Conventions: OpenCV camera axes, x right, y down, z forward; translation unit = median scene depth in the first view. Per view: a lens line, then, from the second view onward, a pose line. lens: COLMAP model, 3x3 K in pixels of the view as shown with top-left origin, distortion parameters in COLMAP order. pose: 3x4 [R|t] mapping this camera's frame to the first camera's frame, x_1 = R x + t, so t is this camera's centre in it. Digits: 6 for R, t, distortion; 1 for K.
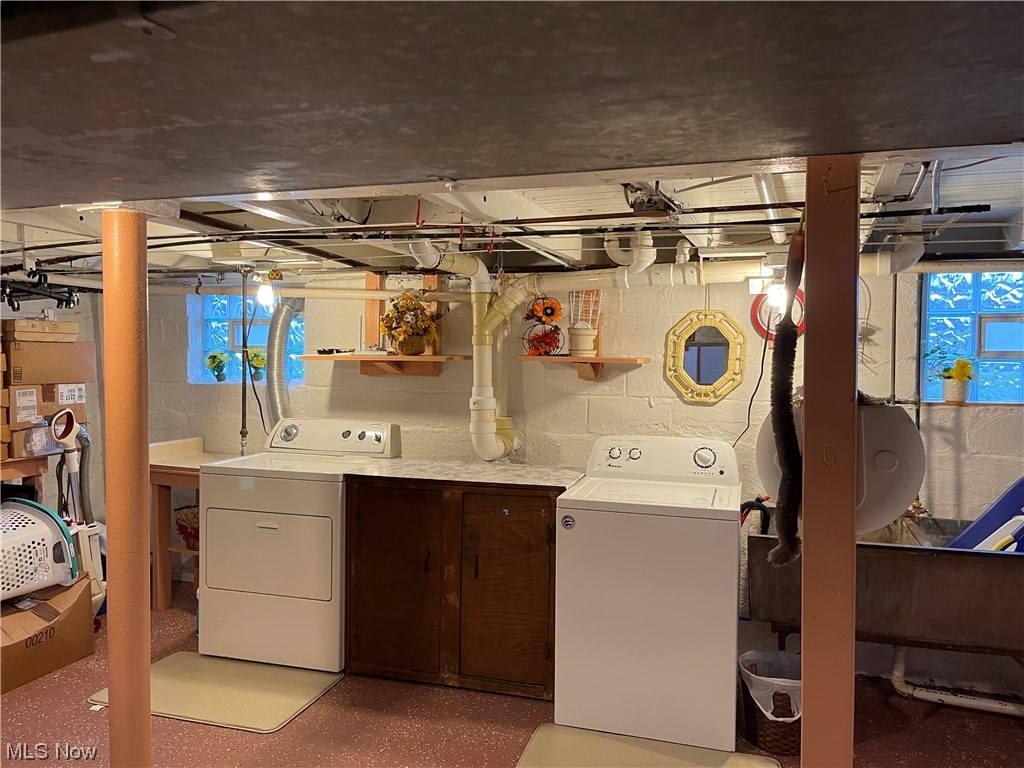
lens RADIAL K [[764.8, 0, 534.1], [0, 764.8, 379.2], [0, 0, 1]] dist [0.031896, -0.057401]
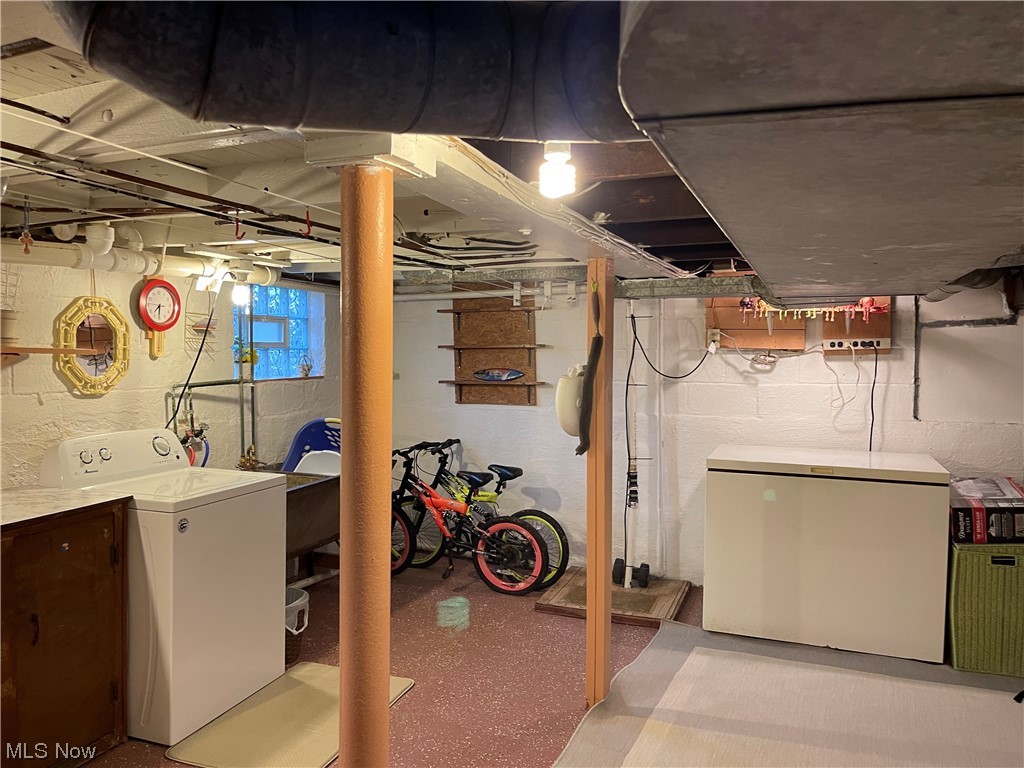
lens RADIAL K [[764.8, 0, 534.1], [0, 764.8, 379.2], [0, 0, 1]] dist [0.031896, -0.057401]
pose [[0.013354, -0.047506, 0.998782, -0.724284], [0.019144, 0.998700, 0.047246, -0.023091], [-0.999728, 0.018490, 0.014246, 0.452528]]
